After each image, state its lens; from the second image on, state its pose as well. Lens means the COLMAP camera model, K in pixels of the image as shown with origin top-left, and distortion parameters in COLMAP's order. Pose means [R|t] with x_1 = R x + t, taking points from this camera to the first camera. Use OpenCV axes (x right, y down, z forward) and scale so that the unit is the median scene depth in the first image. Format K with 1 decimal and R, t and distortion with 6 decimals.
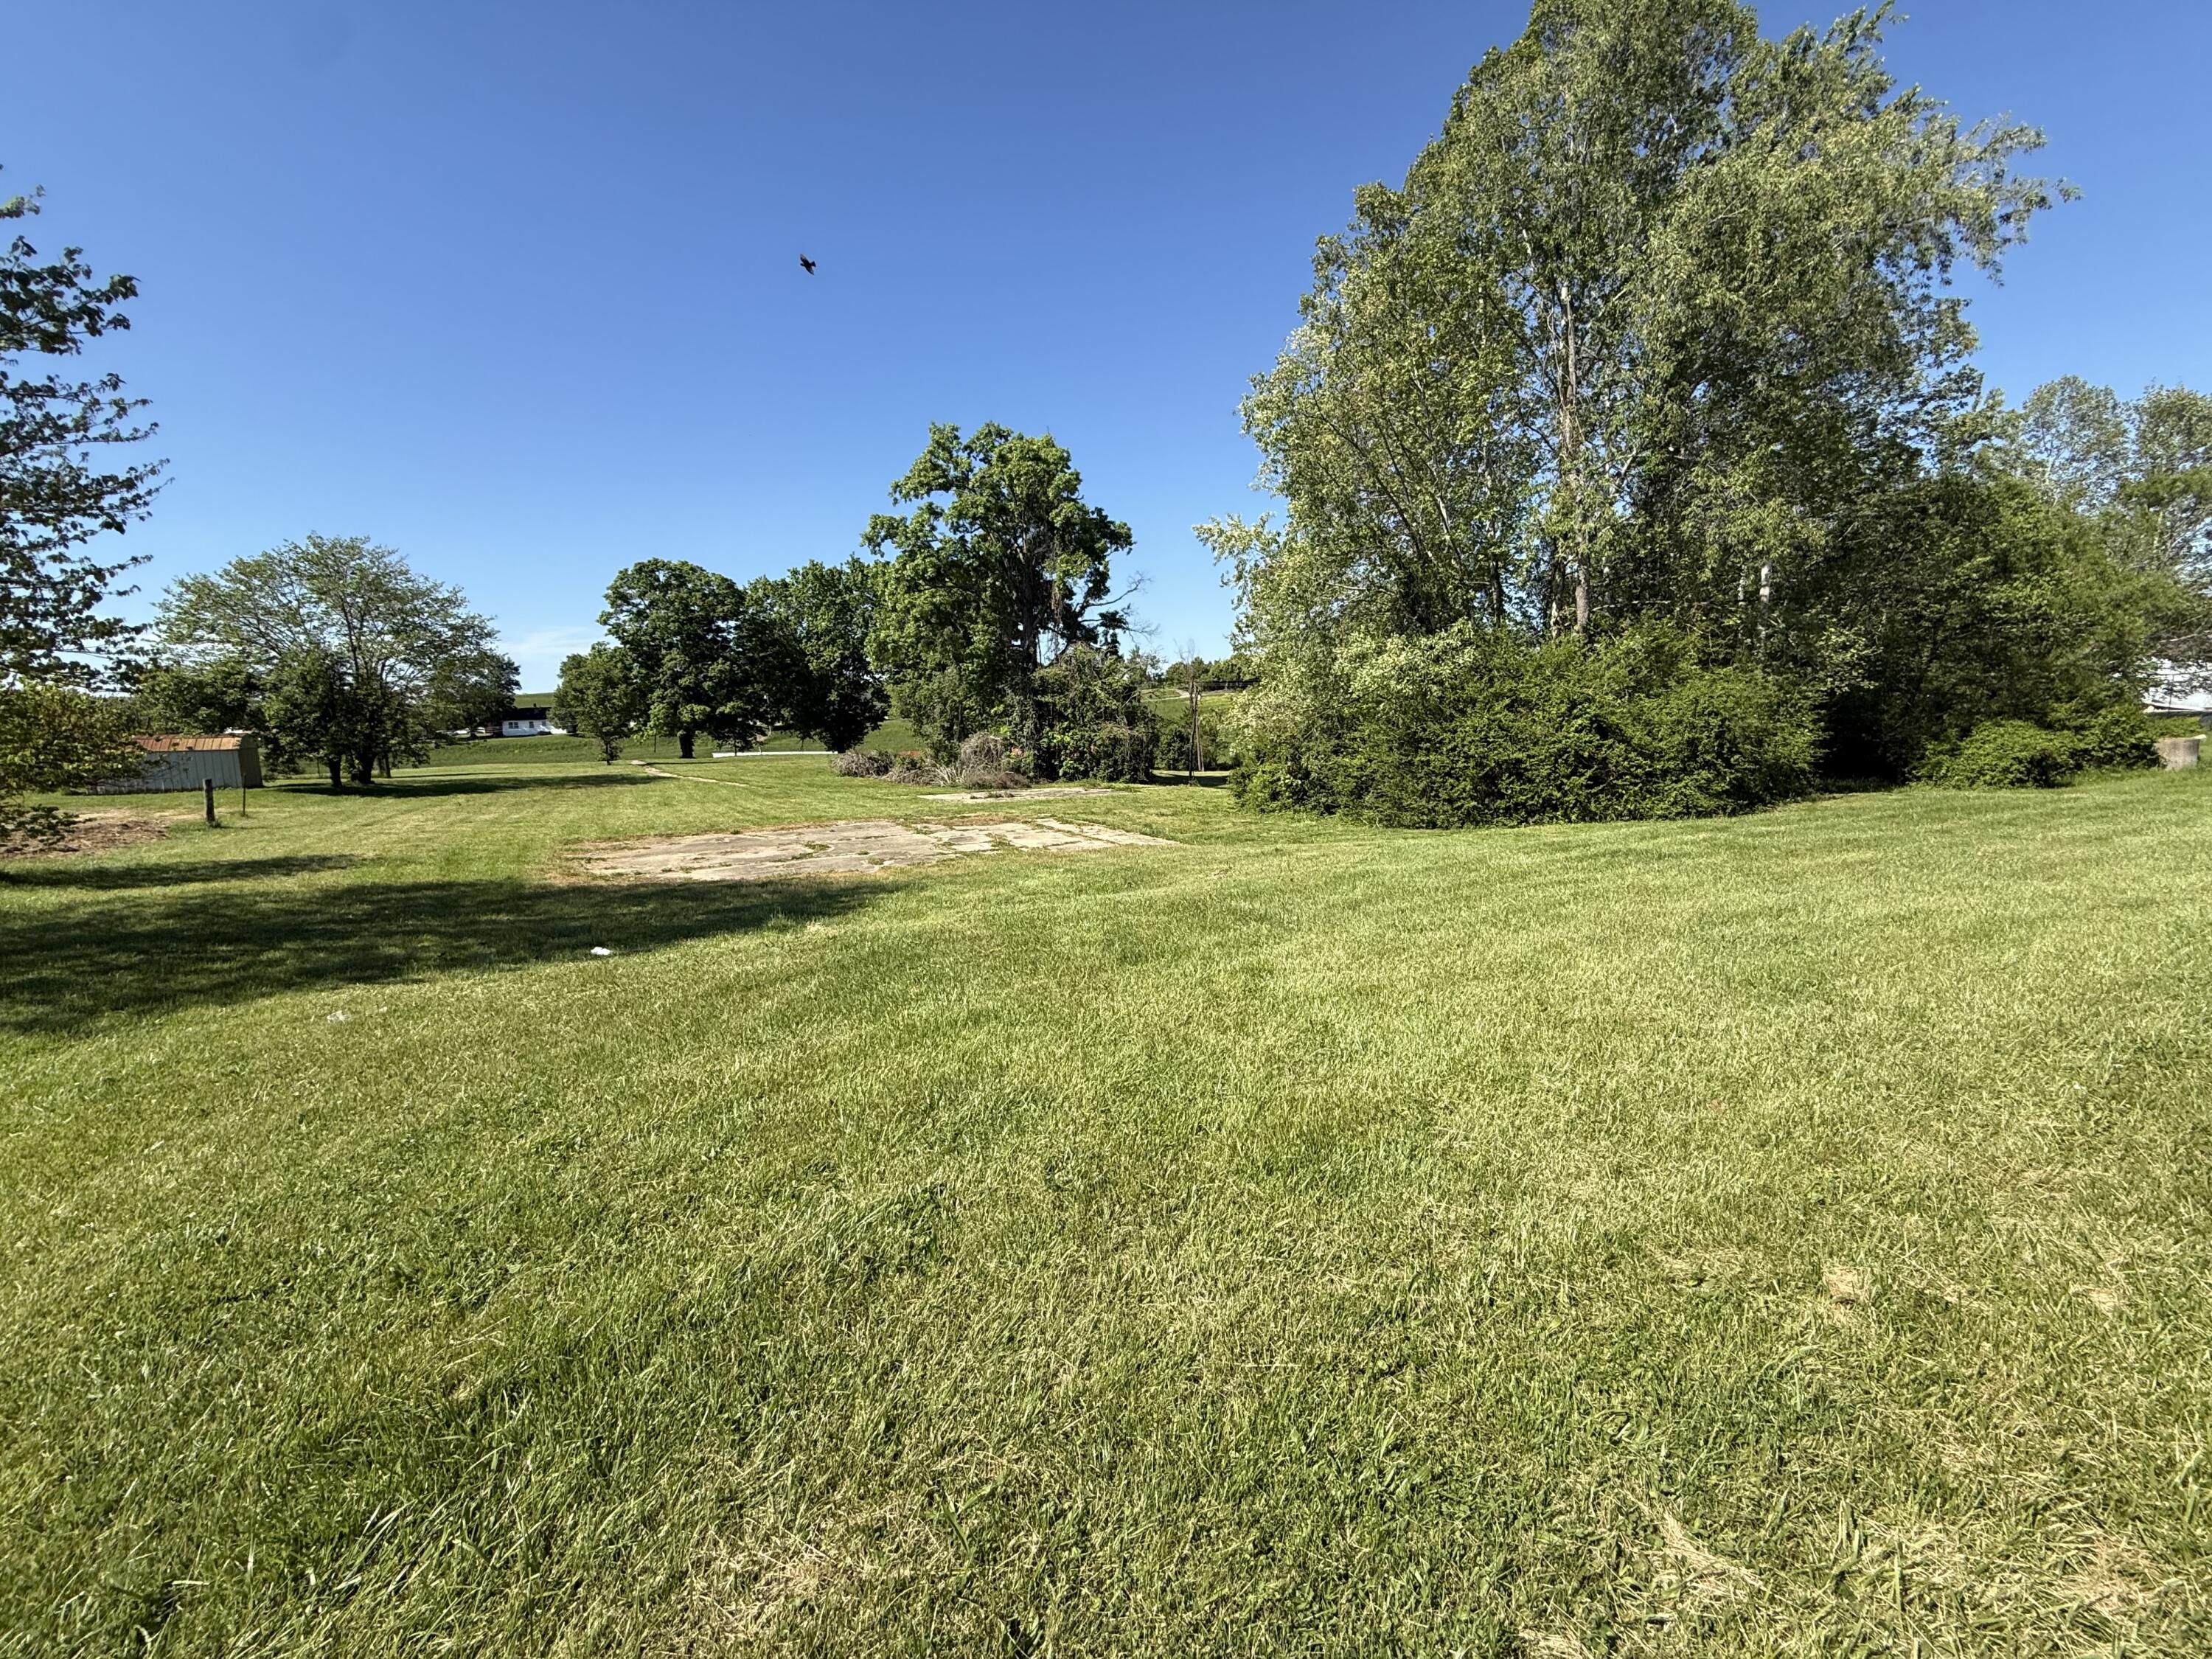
lens RADIAL K [[876.7, 0, 1099.1], [0, 876.7, 825.7], [0, 0, 1]] dist [-0.001685, 0.000317]
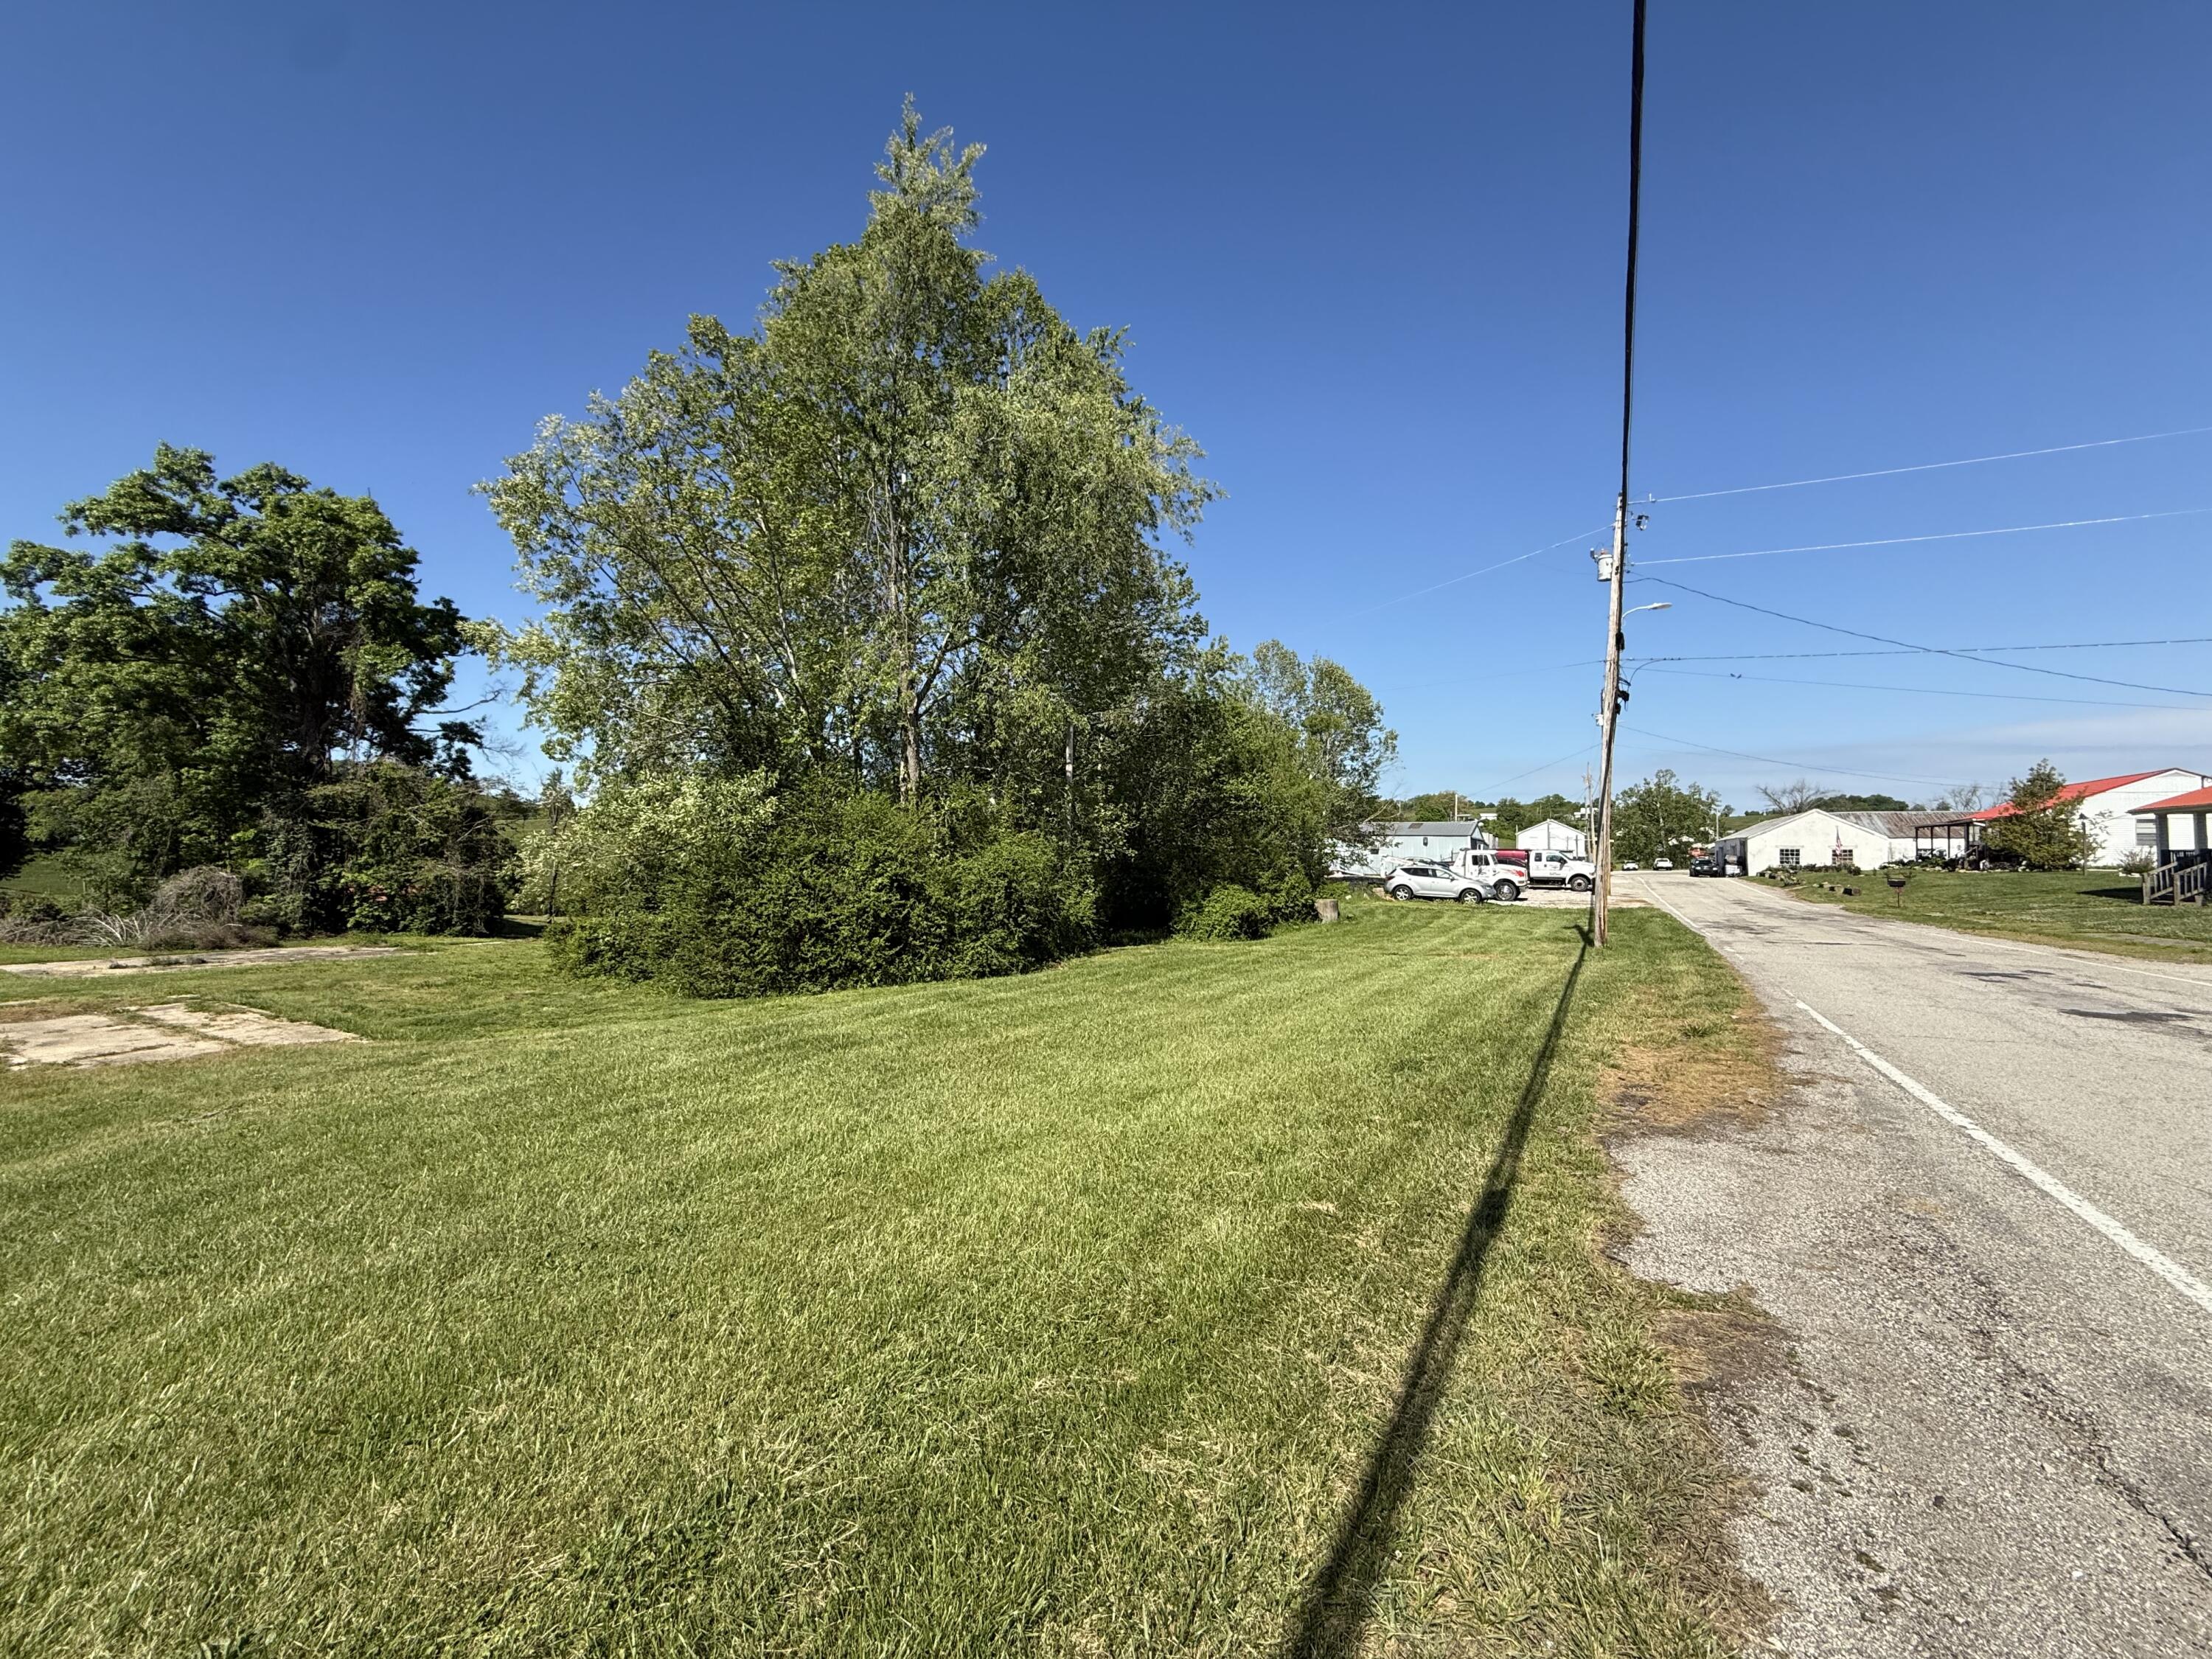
lens RADIAL K [[876.7, 0, 1099.1], [0, 876.7, 825.7], [0, 0, 1]] dist [-0.001685, 0.000317]
pose [[0.836085, 0.054097, 0.545926, 0.166347], [0.034024, 0.988097, -0.150020, -0.018950], [-0.547544, 0.144004, 0.824293, 0.045889]]
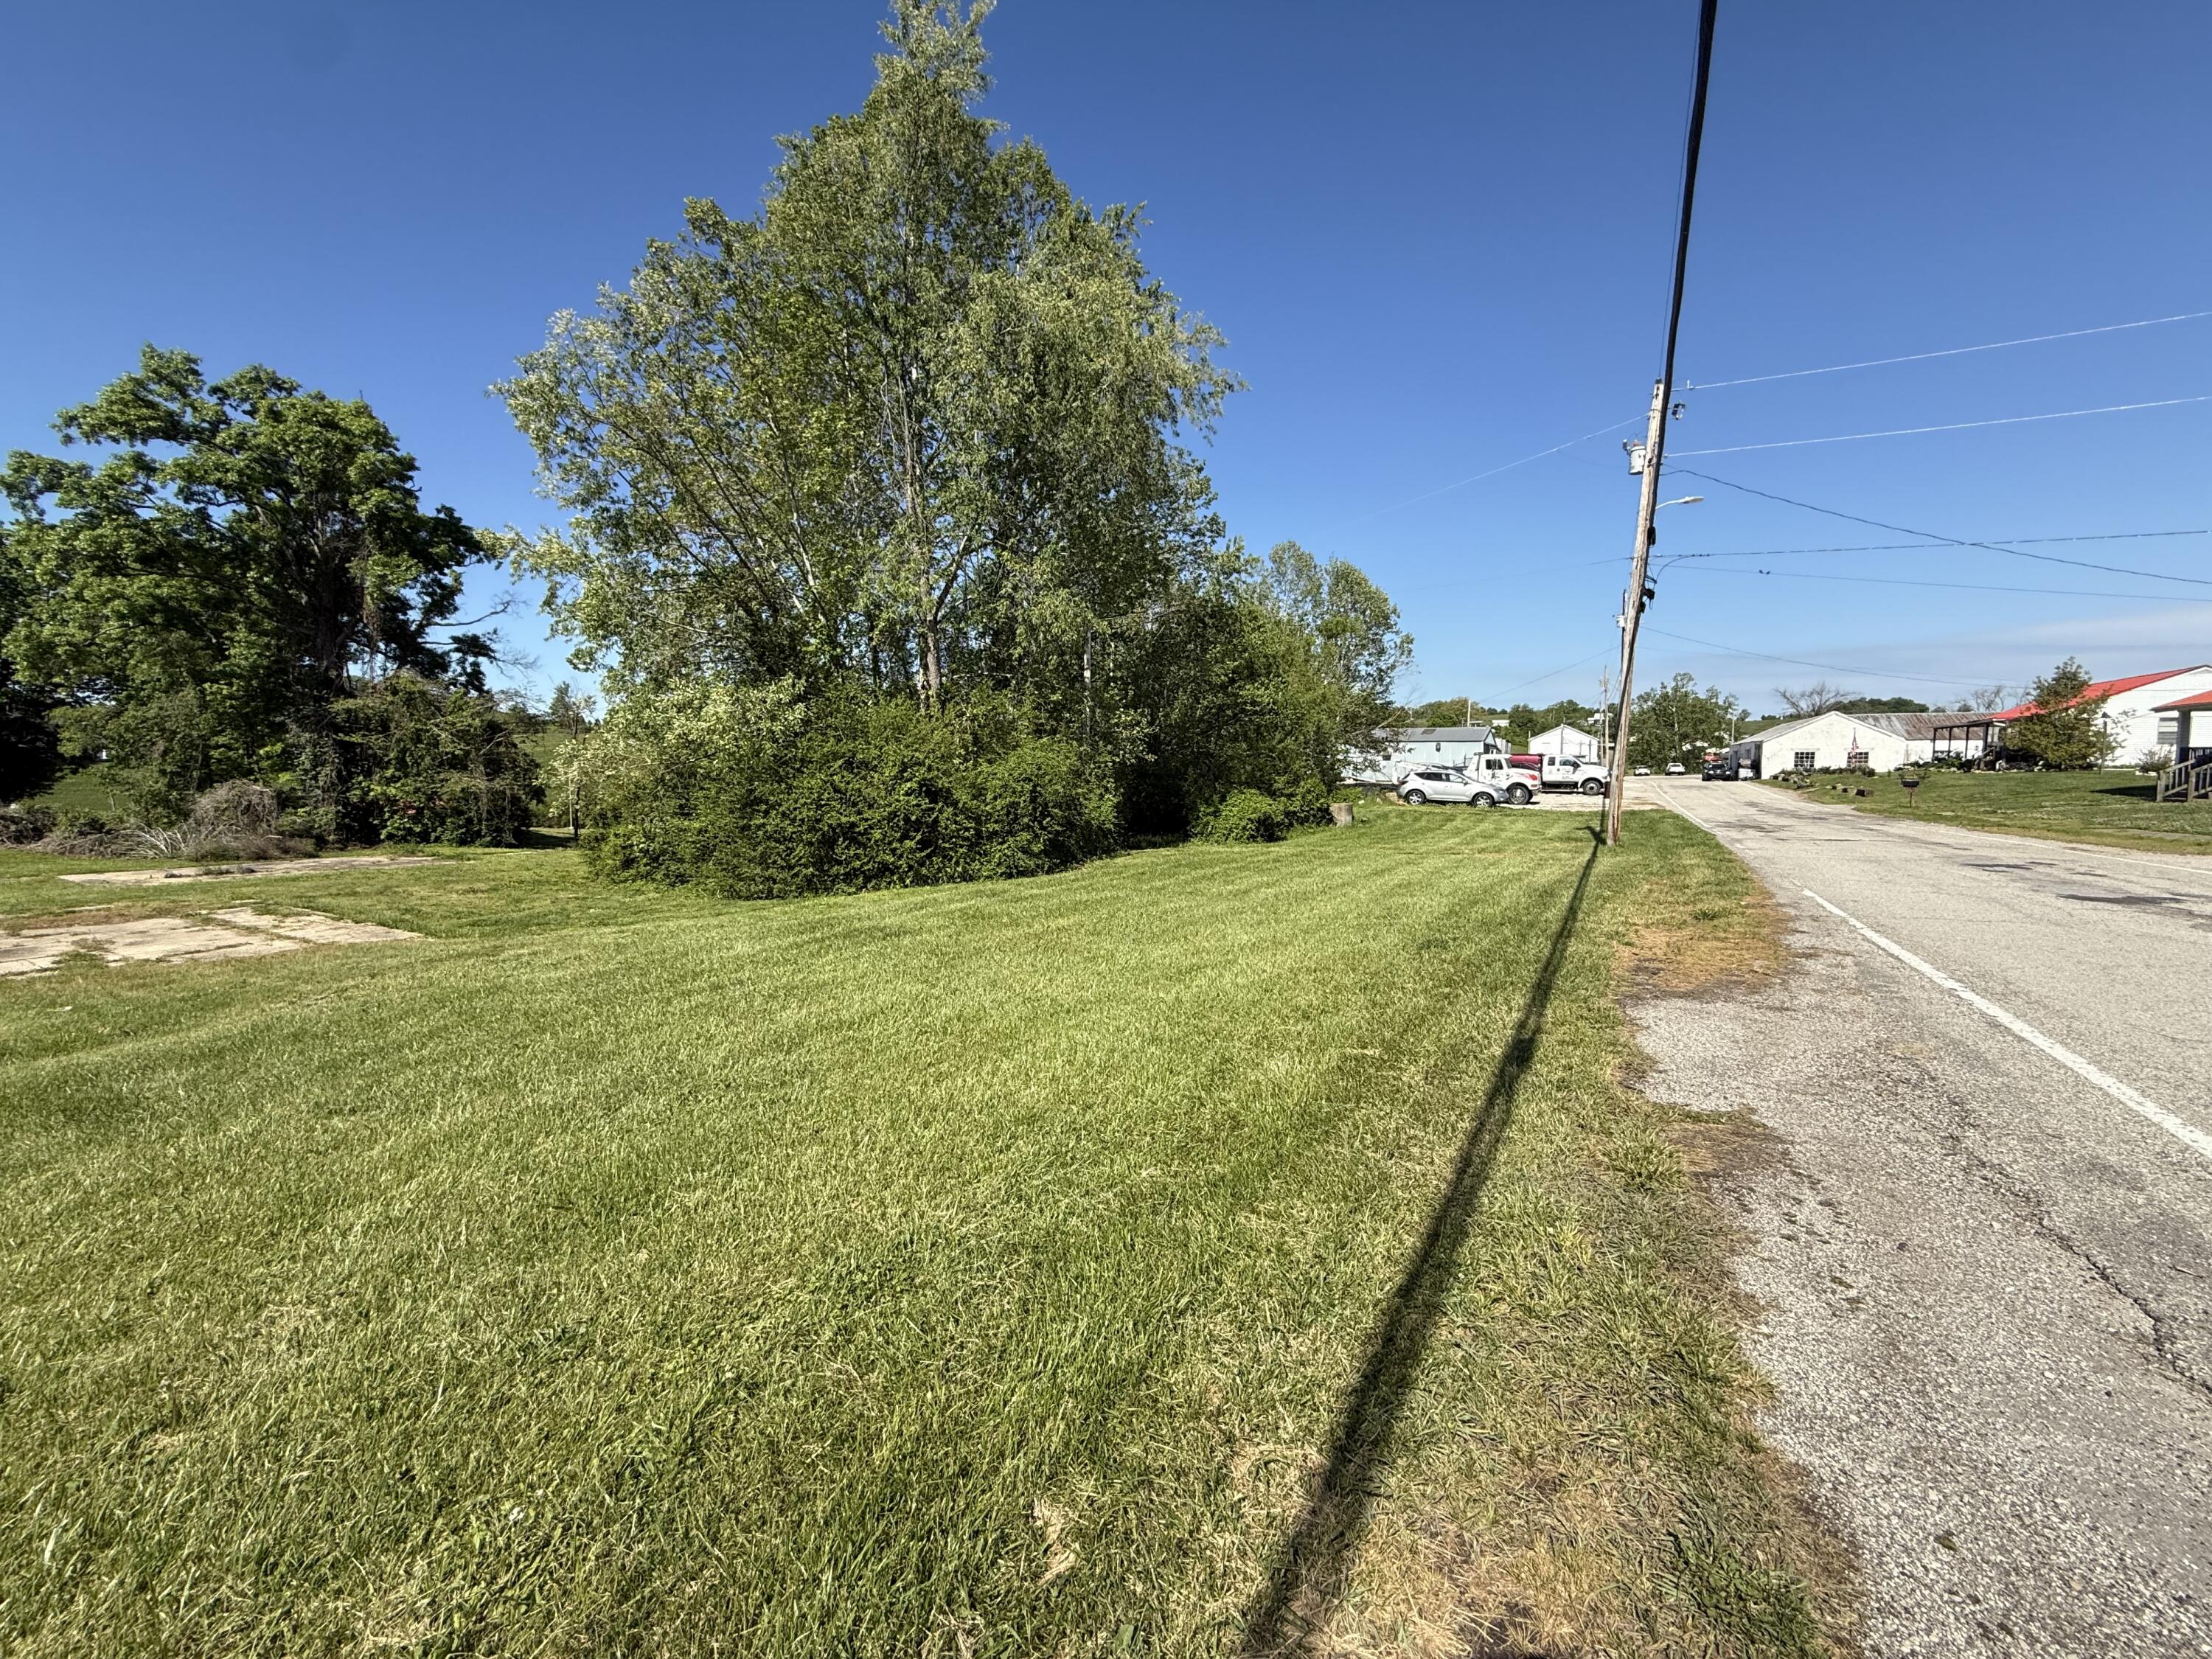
lens RADIAL K [[876.7, 0, 1099.1], [0, 876.7, 825.7], [0, 0, 1]] dist [-0.001685, 0.000317]
pose [[0.841178, -0.008063, 0.540698, 0.146541], [0.041138, 0.997945, -0.049118, -0.011527], [-0.539191, 0.063560, 0.839781, 0.041276]]
